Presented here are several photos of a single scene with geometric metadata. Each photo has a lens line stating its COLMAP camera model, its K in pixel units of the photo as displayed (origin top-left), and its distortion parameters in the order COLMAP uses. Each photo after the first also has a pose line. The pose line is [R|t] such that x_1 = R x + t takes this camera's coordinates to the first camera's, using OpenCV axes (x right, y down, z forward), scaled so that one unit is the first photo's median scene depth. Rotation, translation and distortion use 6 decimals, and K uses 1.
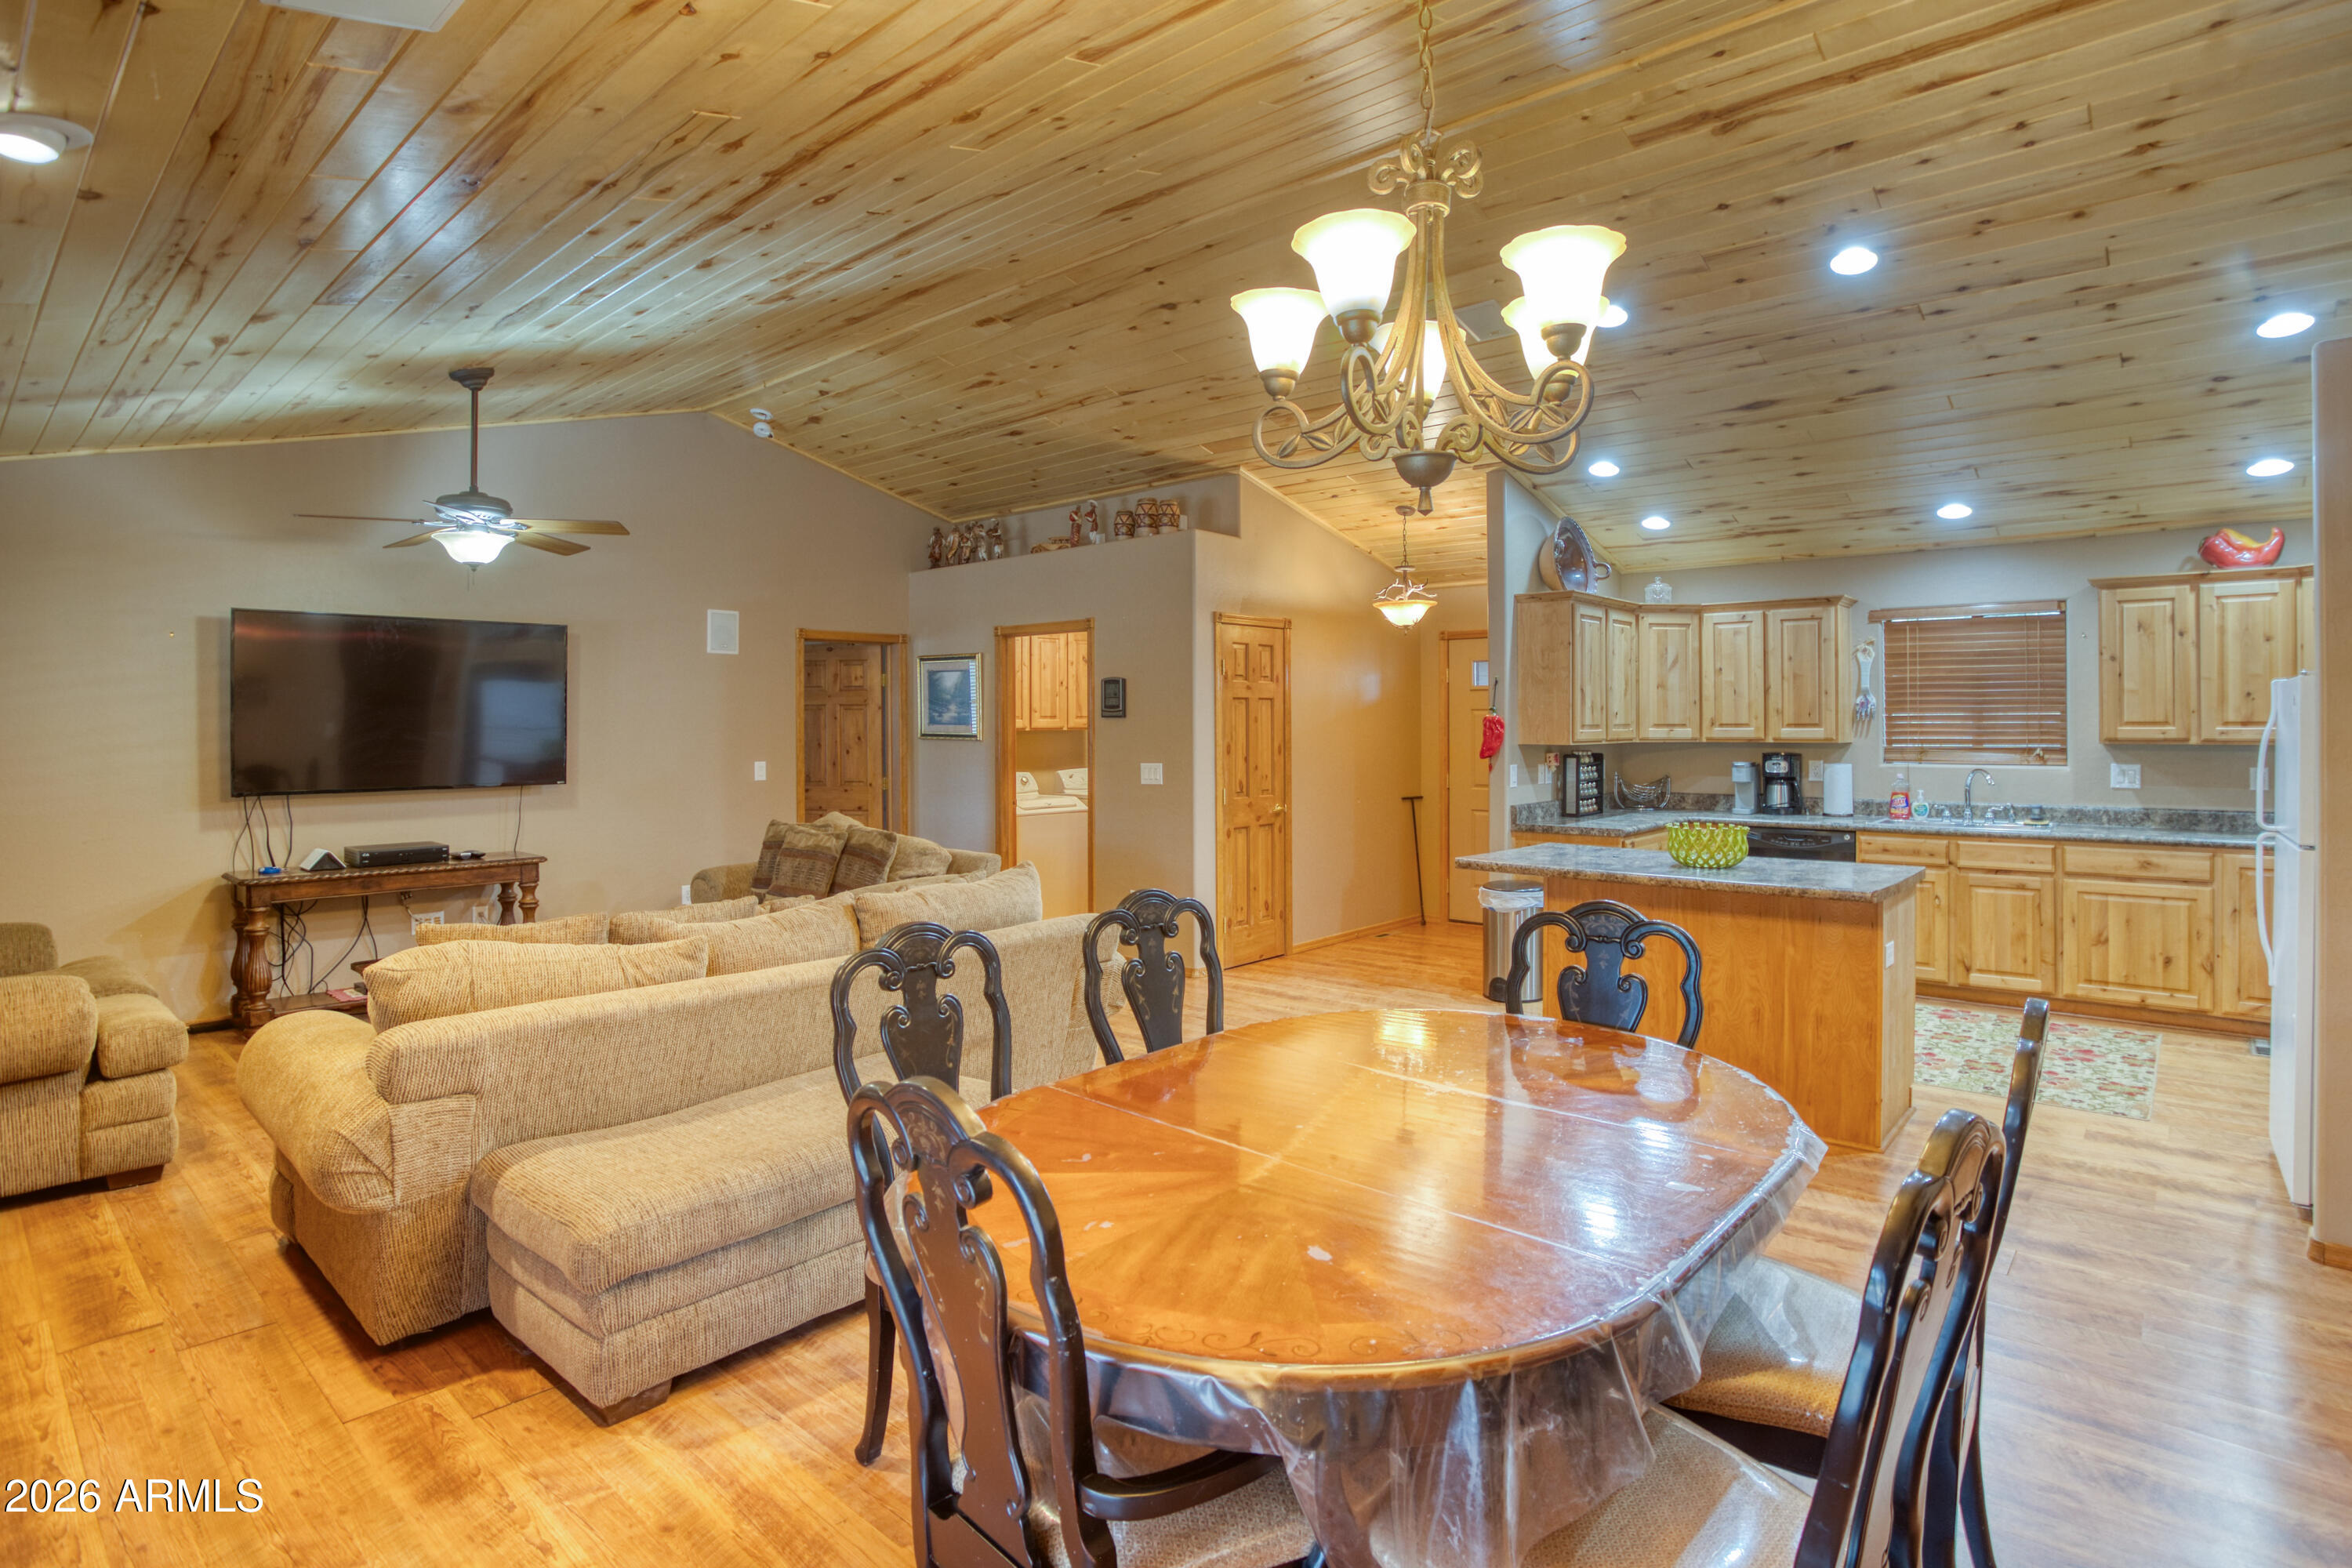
lens RADIAL K [[1175.4, 0, 1177.2], [0, 1175.4, 733.6], [0, 0, 1]] dist [-0.037172, 0.000782]
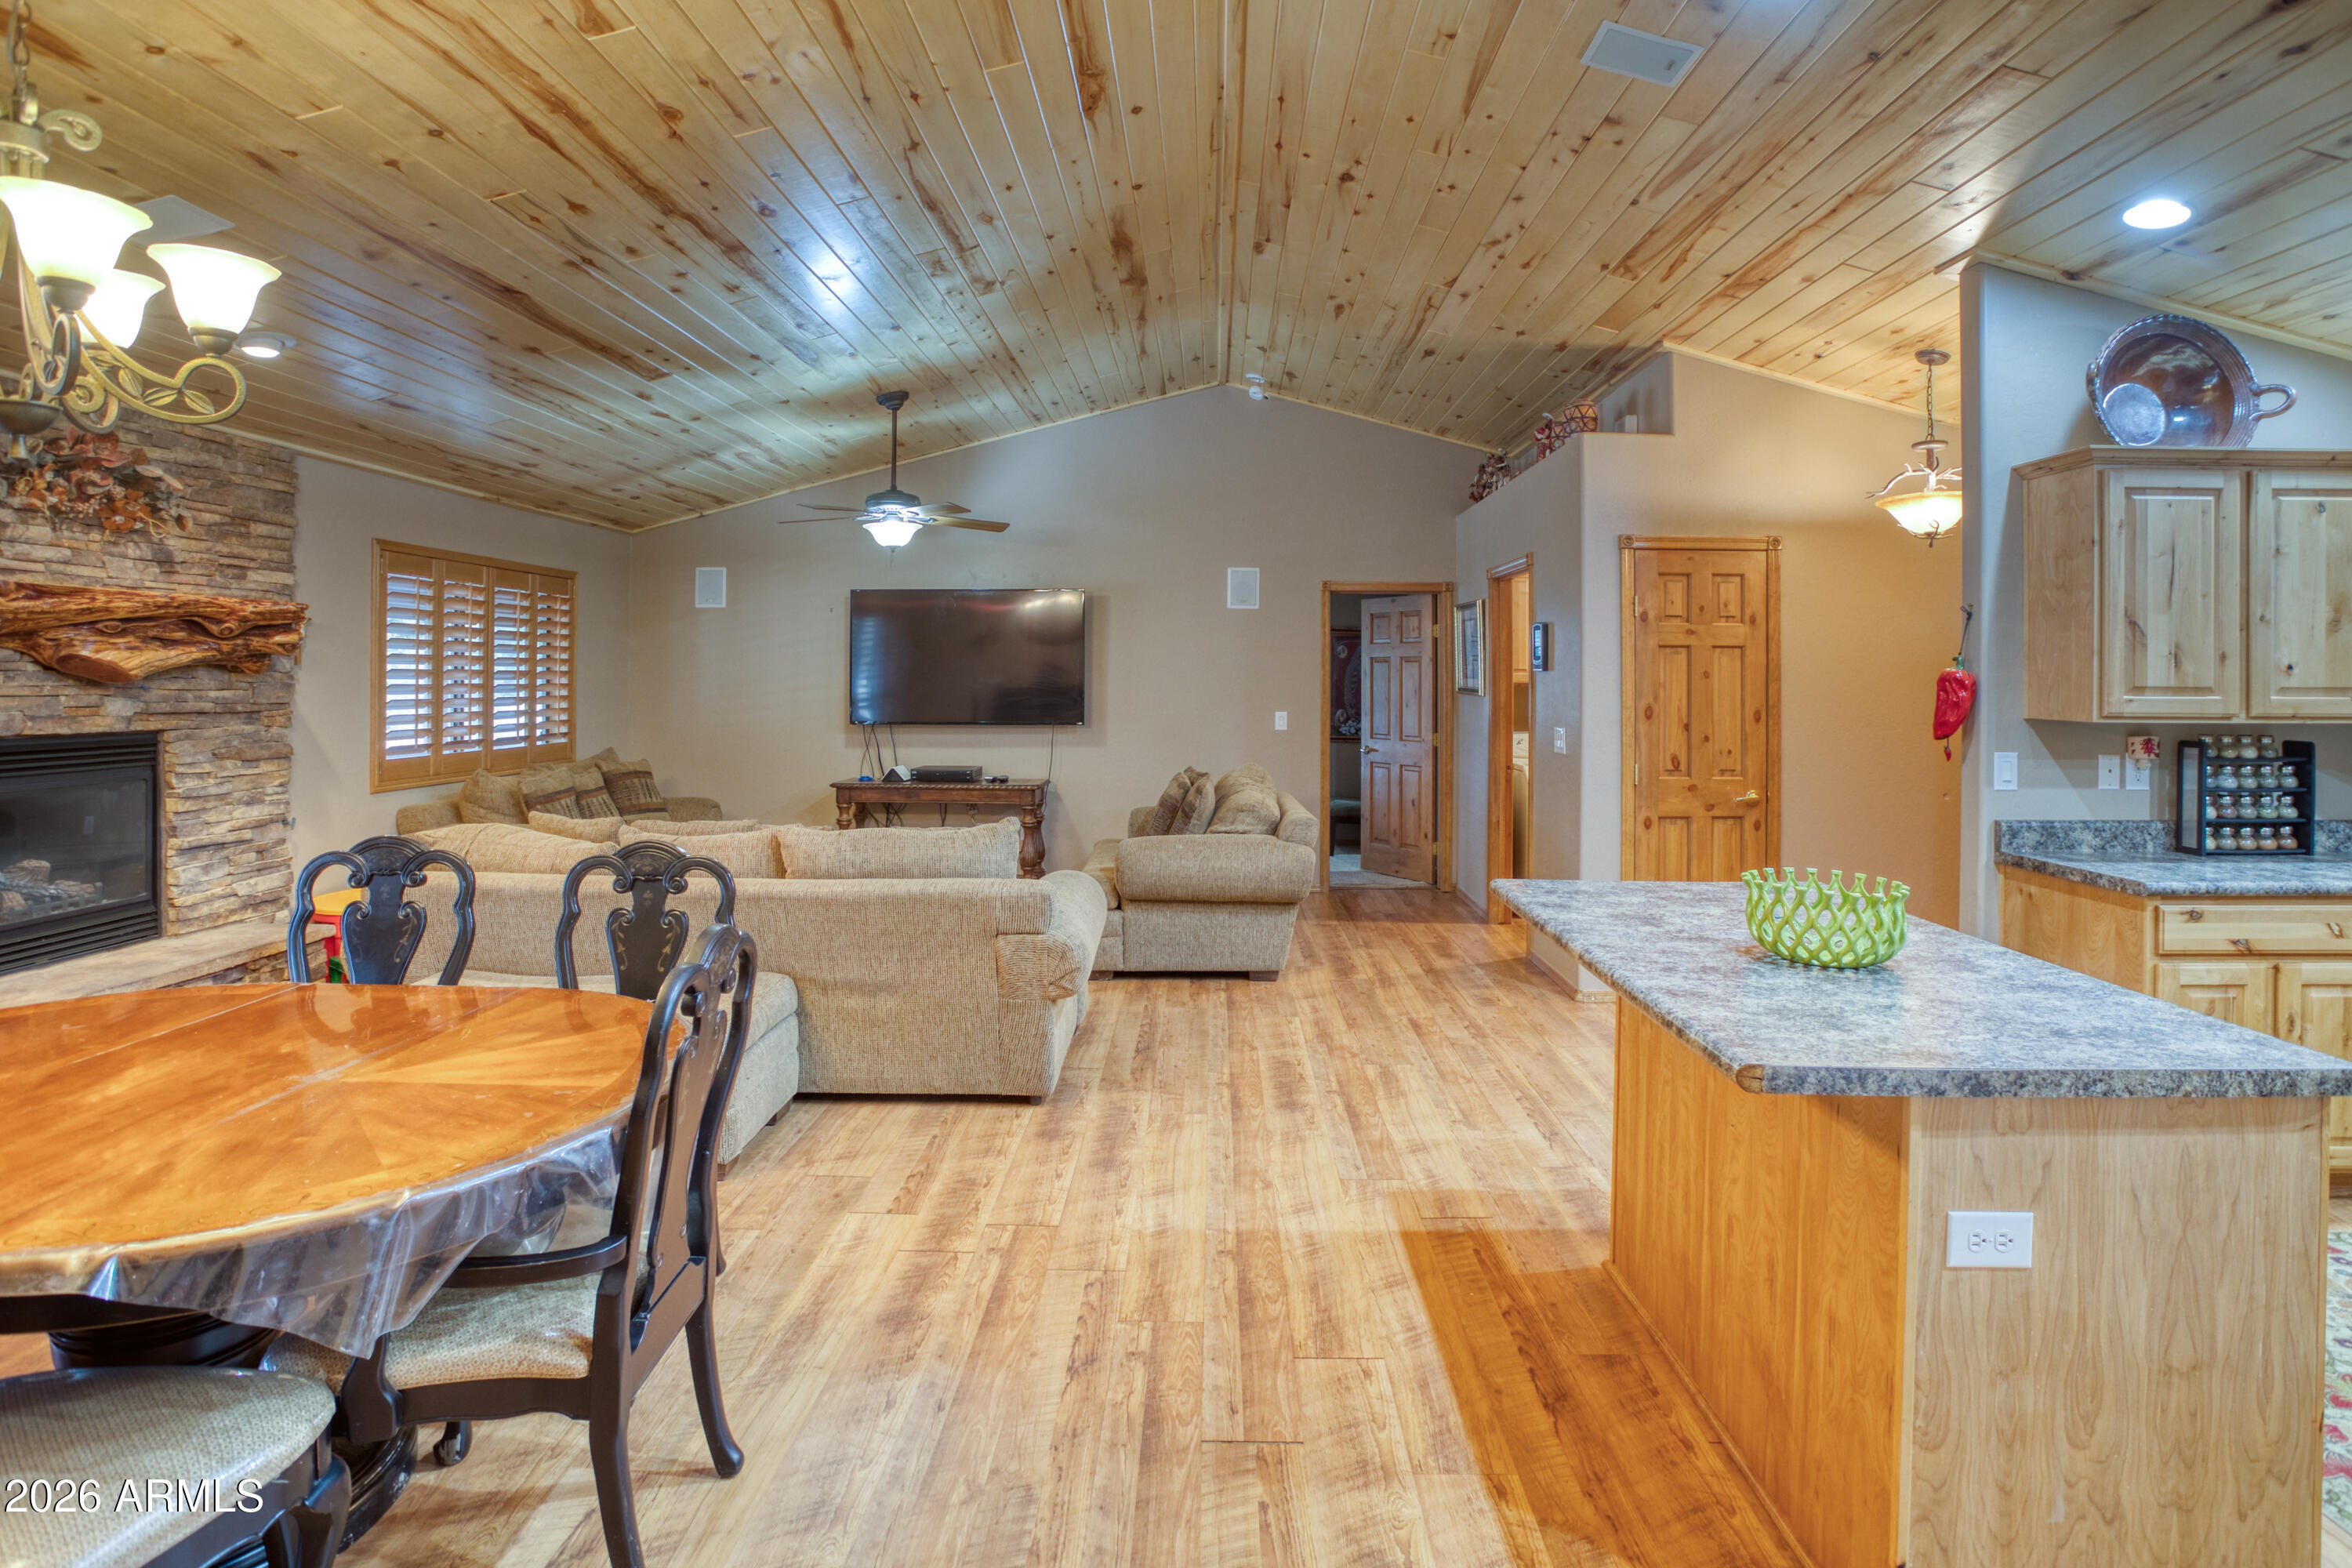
lens RADIAL K [[1175.4, 0, 1224.4], [0, 1175.4, 682.3], [0, 0, 1]] dist [-0.037172, 0.000782]
pose [[0.672998, 0.012265, -0.739543, 0.431022], [-0.014988, 0.999883, 0.002943, -0.005023], [0.739492, 0.009103, 0.673103, 0.291360]]
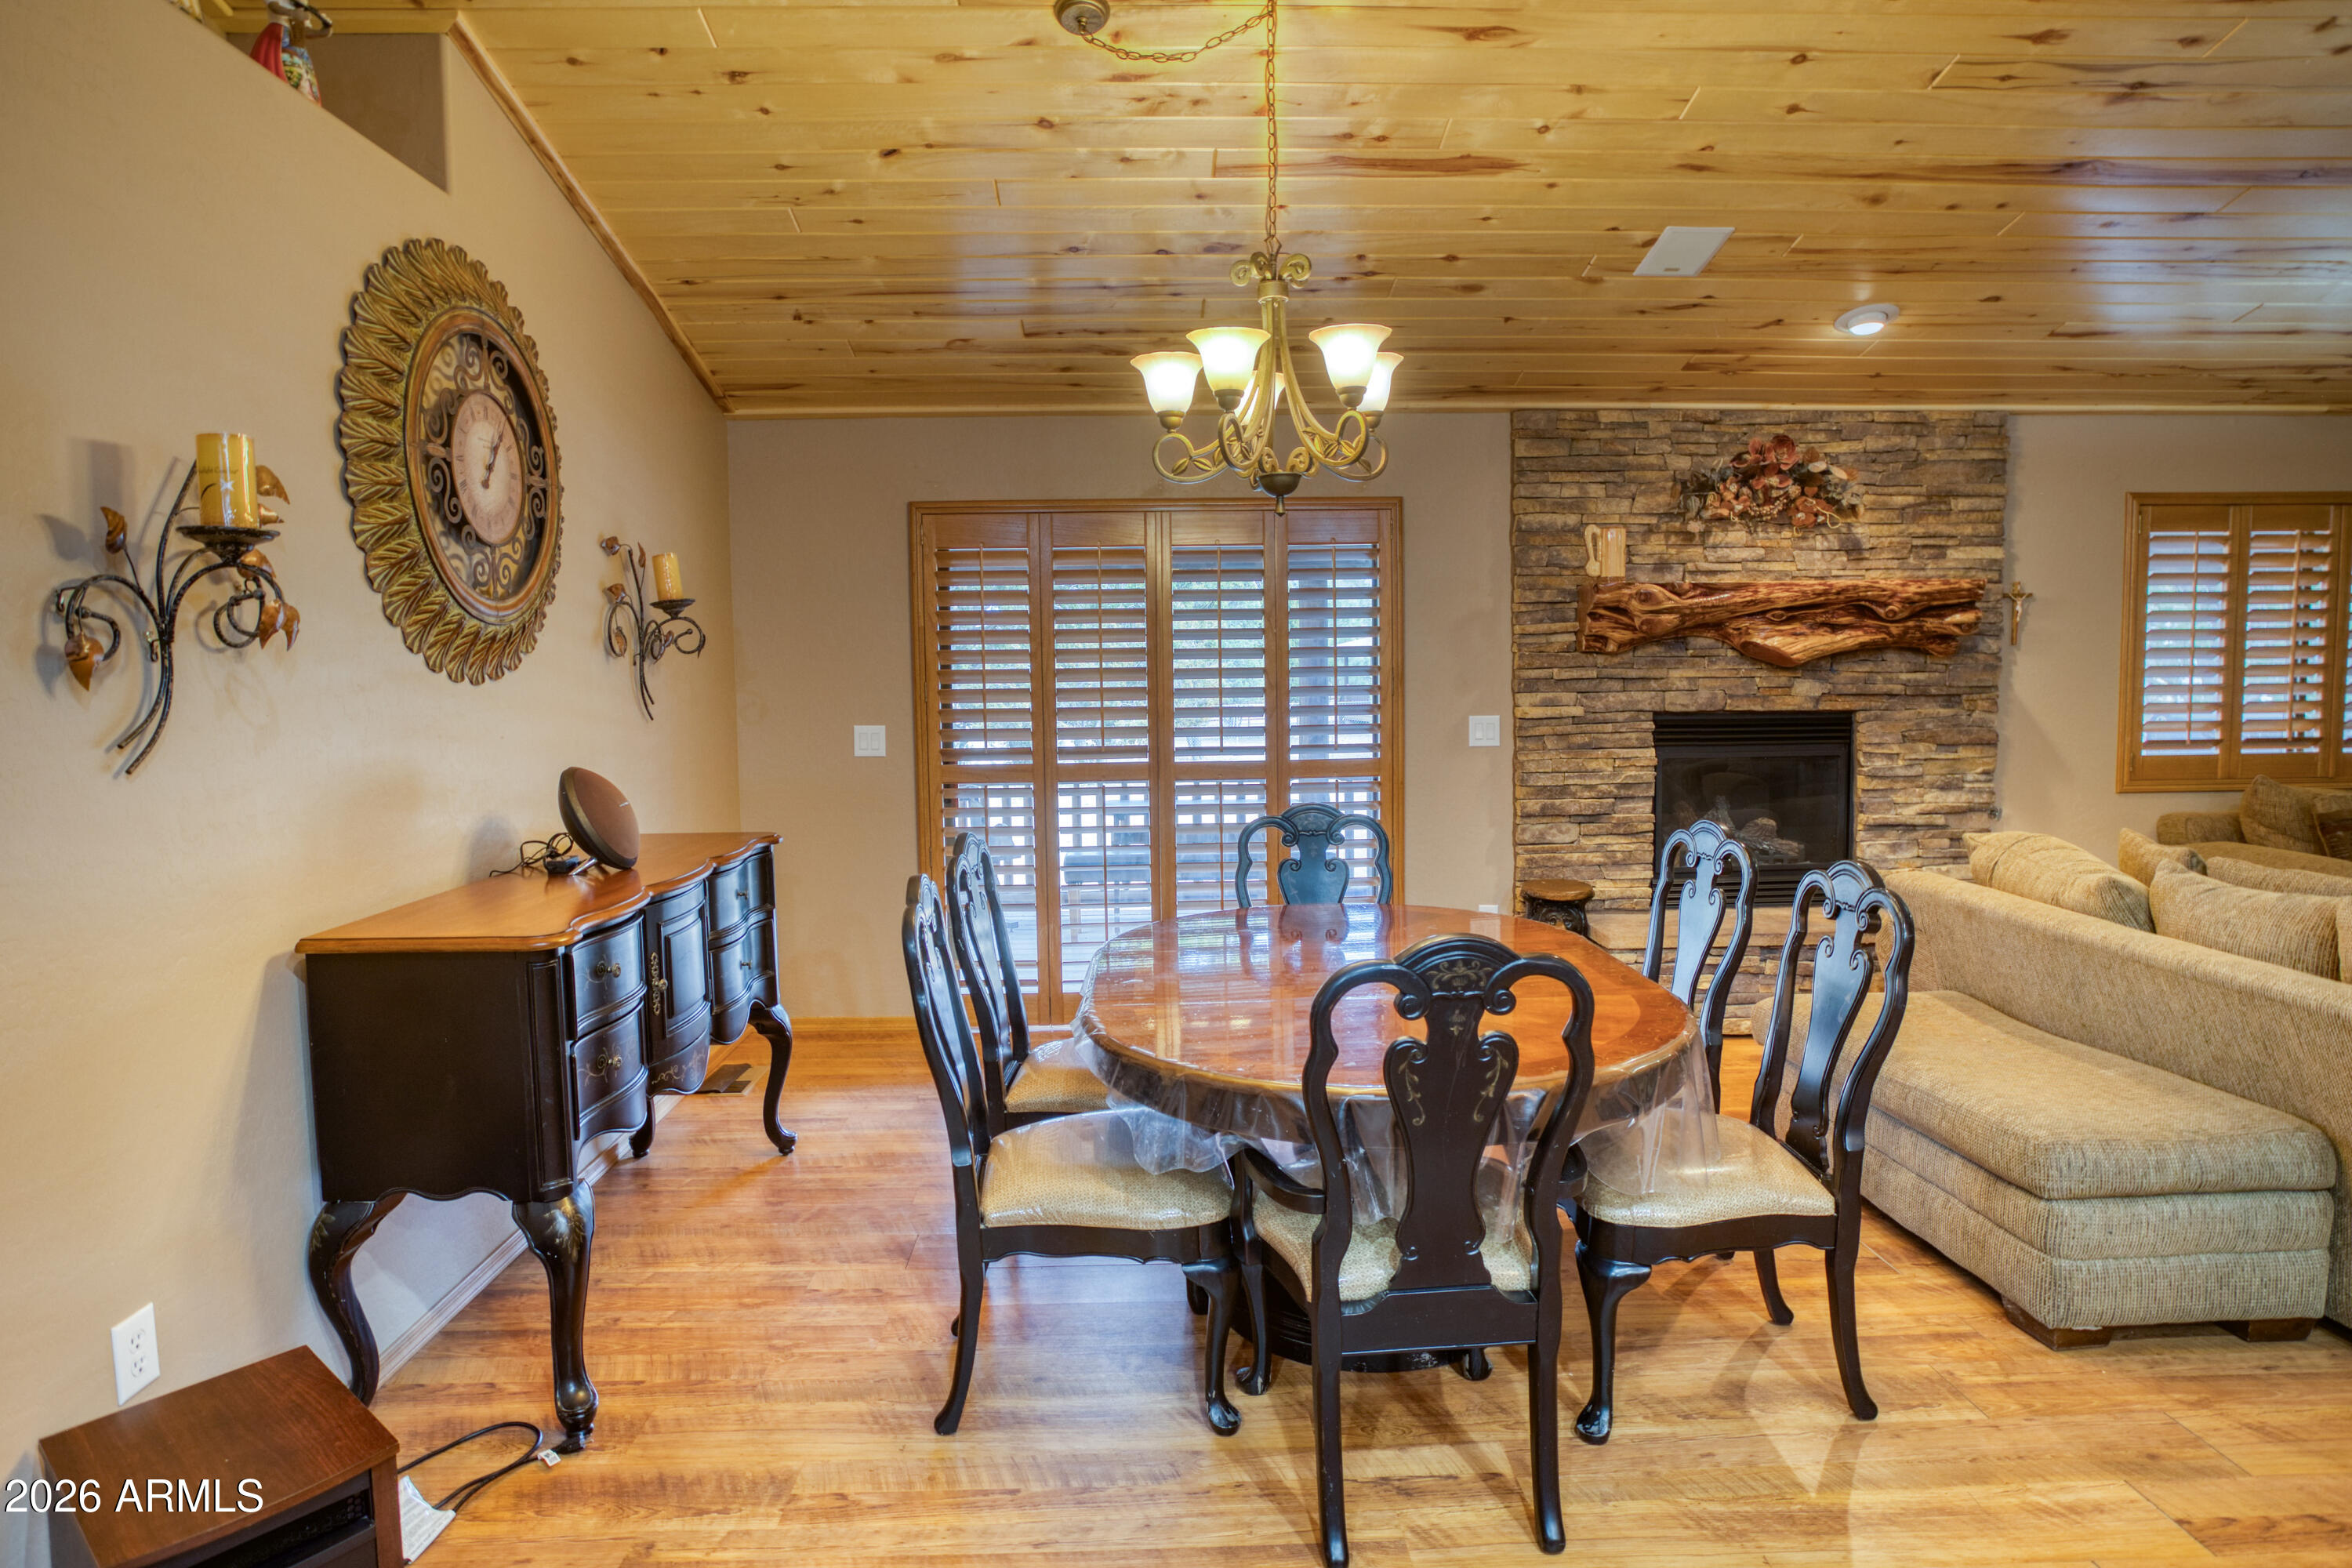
lens RADIAL K [[1313.3, 0, 1176.7], [0, 1313.3, 758.8], [0, 0, 1]] dist [-0.004013, 0.001649]
pose [[-0.711819, 0.063418, -0.699494, 0.408473], [0.009377, 0.996685, 0.080820, -0.005240], [0.702301, 0.050971, -0.710053, 0.432465]]
